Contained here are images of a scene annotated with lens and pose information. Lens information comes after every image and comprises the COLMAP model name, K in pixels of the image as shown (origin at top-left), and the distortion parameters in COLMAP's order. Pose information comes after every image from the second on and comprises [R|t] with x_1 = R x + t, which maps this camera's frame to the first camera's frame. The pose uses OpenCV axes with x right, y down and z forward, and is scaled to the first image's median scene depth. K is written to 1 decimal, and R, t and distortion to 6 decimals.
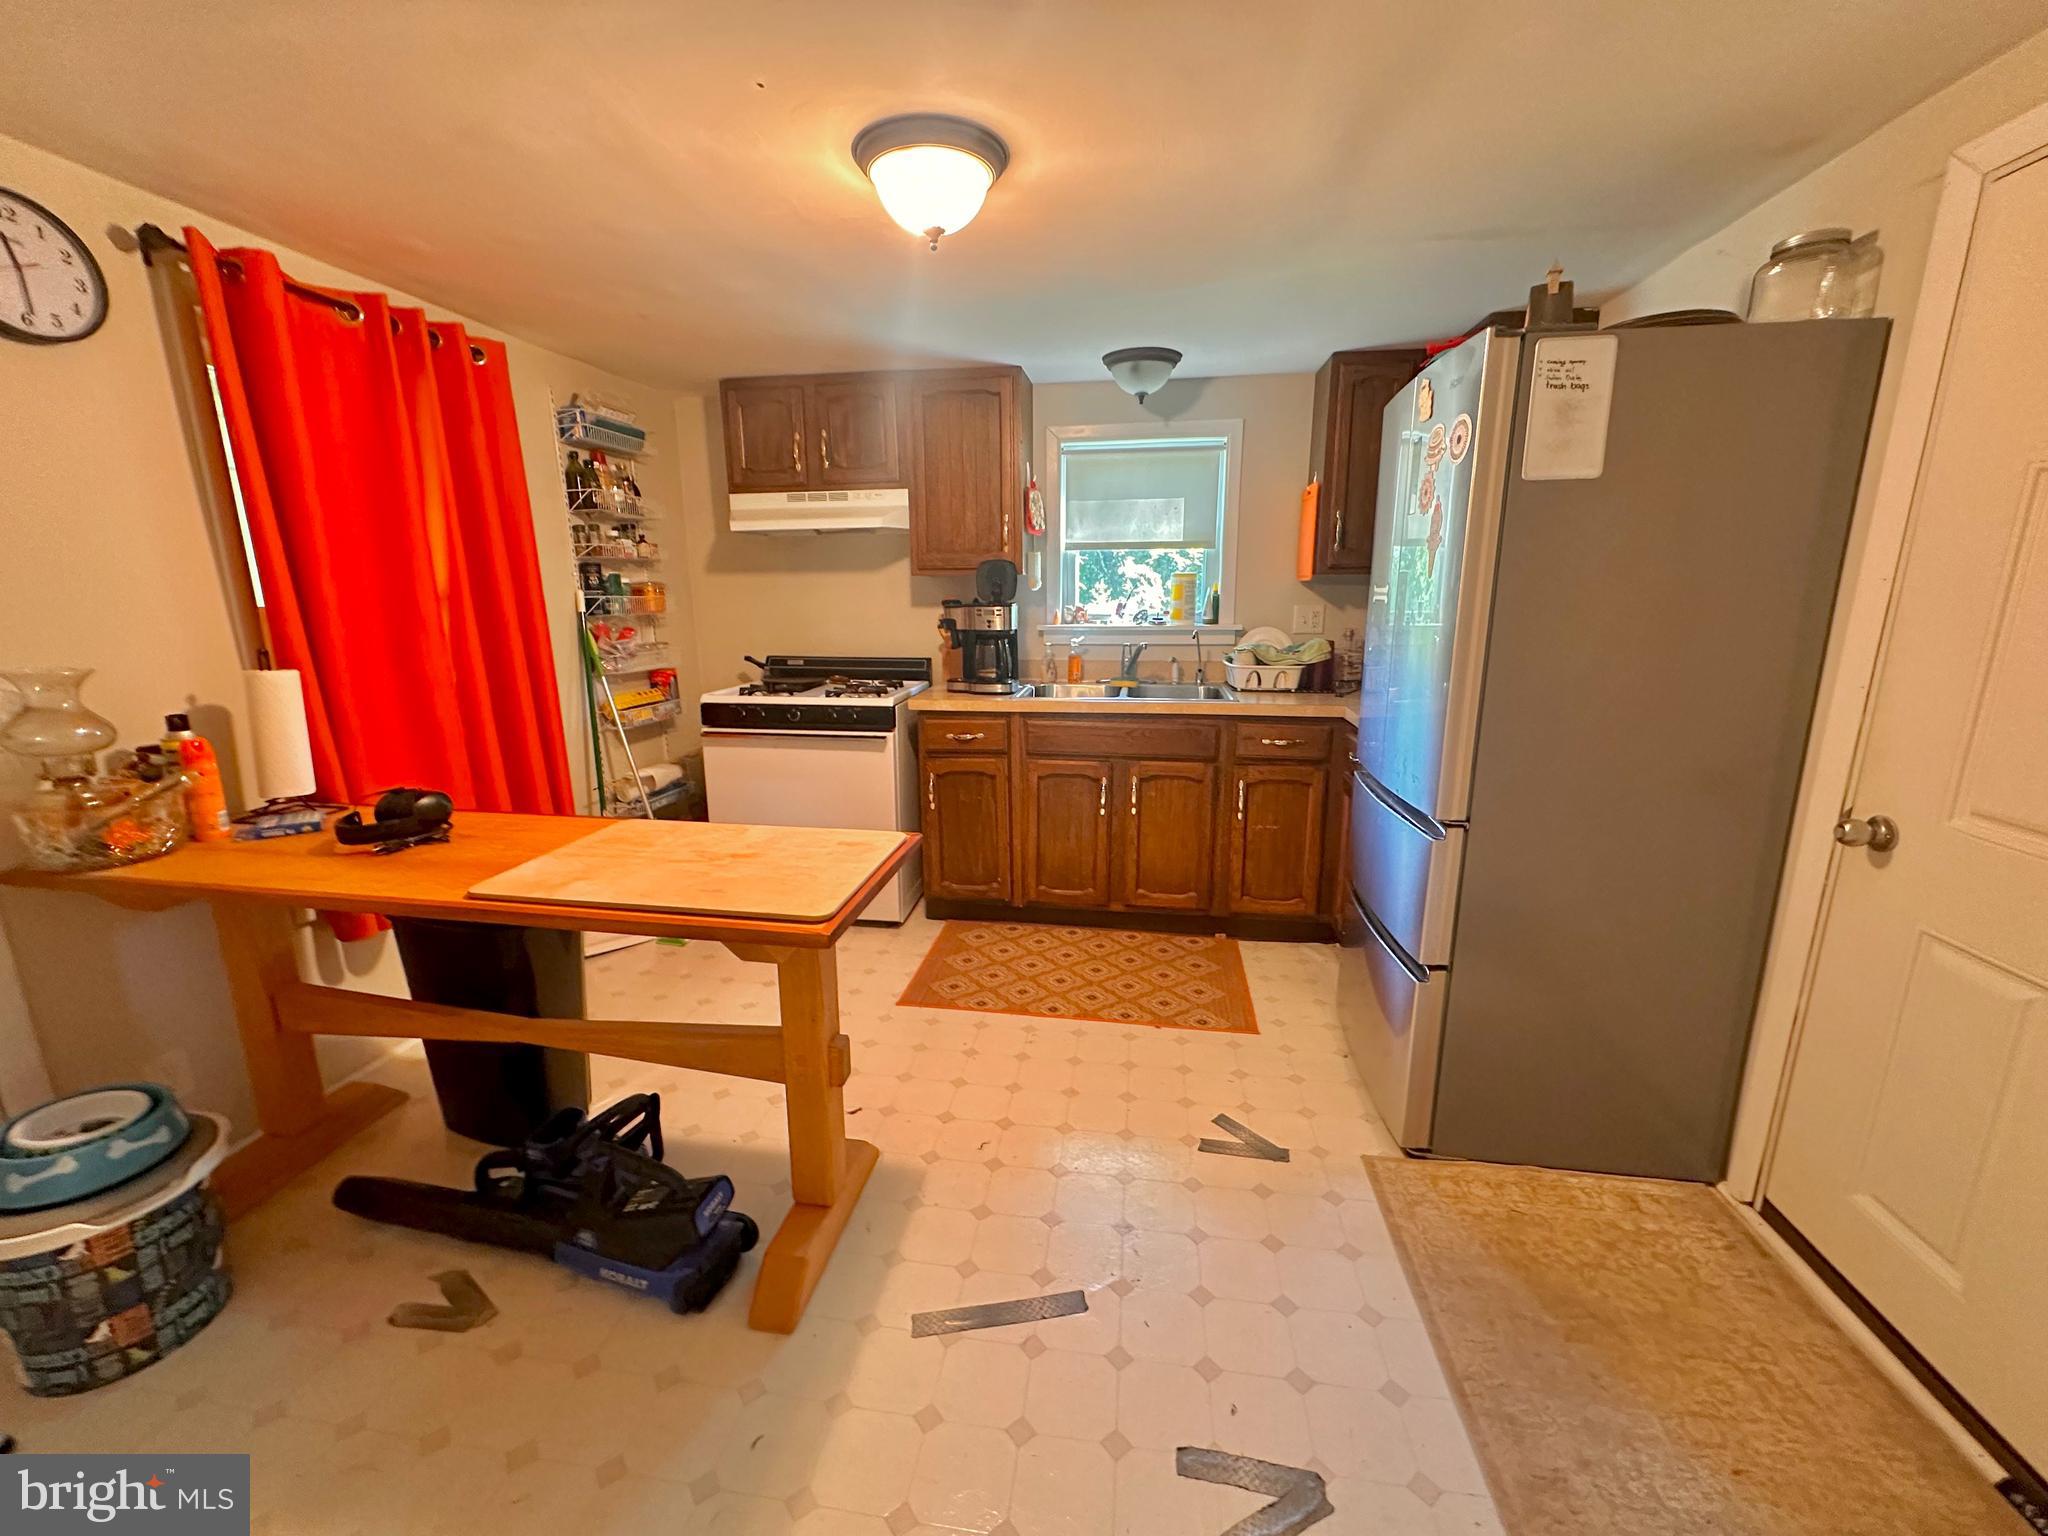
lens RADIAL K [[816.8, 0, 994.0], [0, 816.8, 768.0], [0, 0, 1]] dist [-0.002221, 0.001594]
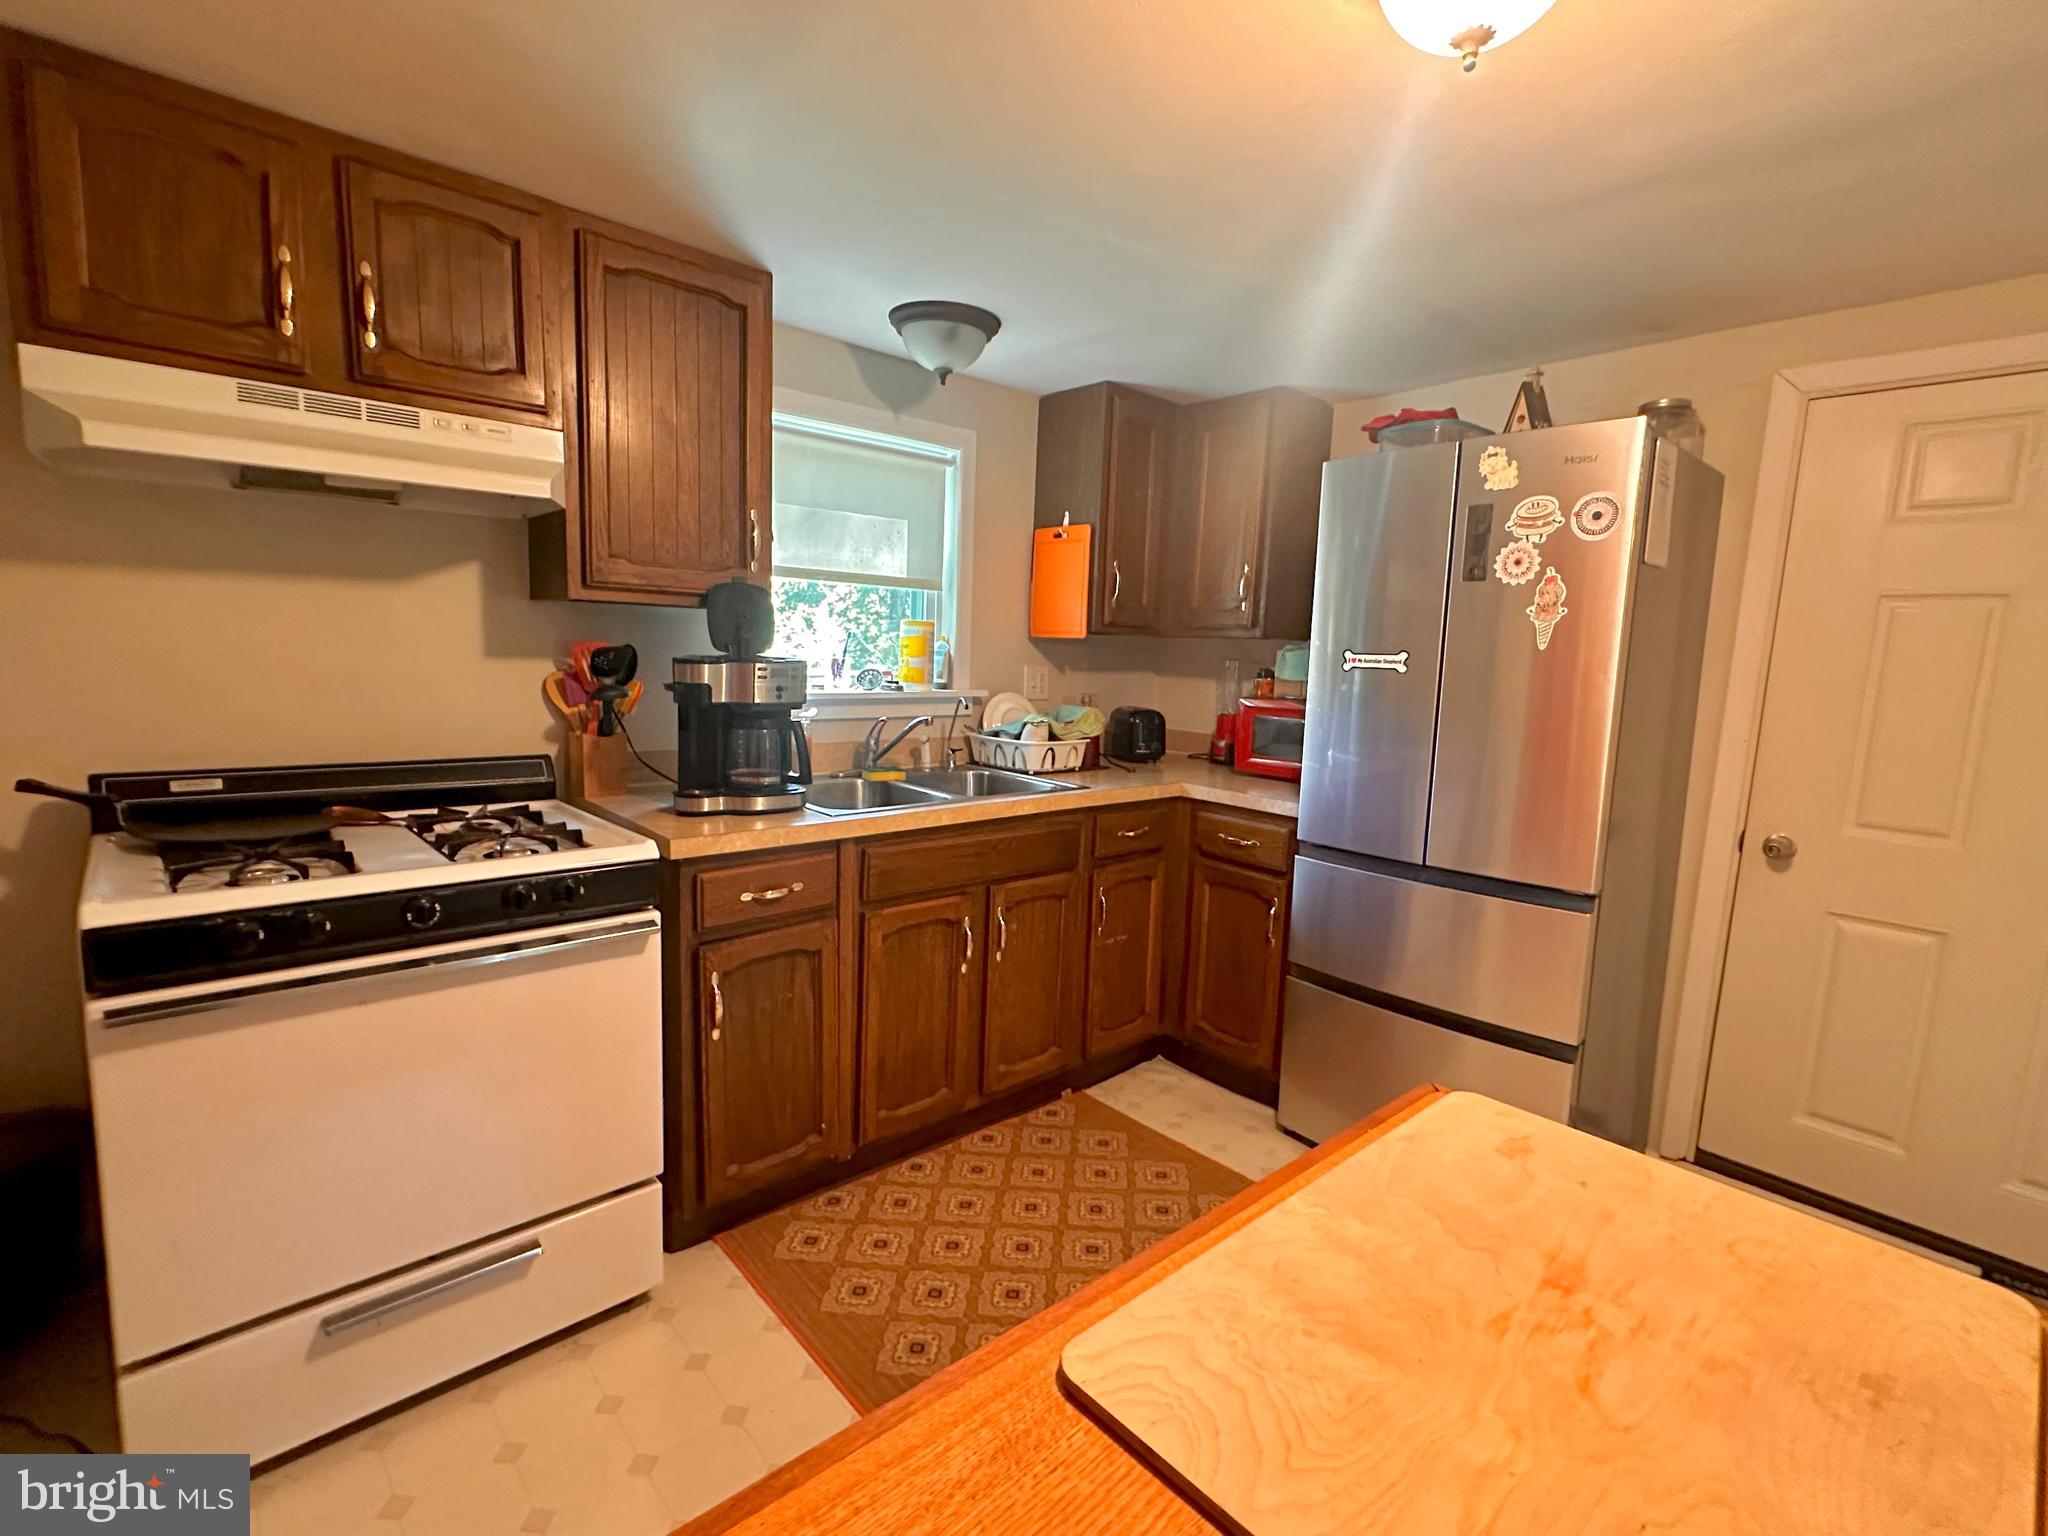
lens RADIAL K [[944.4, 0, 1009.4], [0, 944.4, 769.6], [0, 0, 1]] dist [-0.001525, 0.000415]
pose [[0.616965, -0.073201, 0.783579, -0.430071], [0.133900, 0.990911, -0.012859, -0.091365], [-0.775516, 0.112855, 0.621159, 0.460153]]
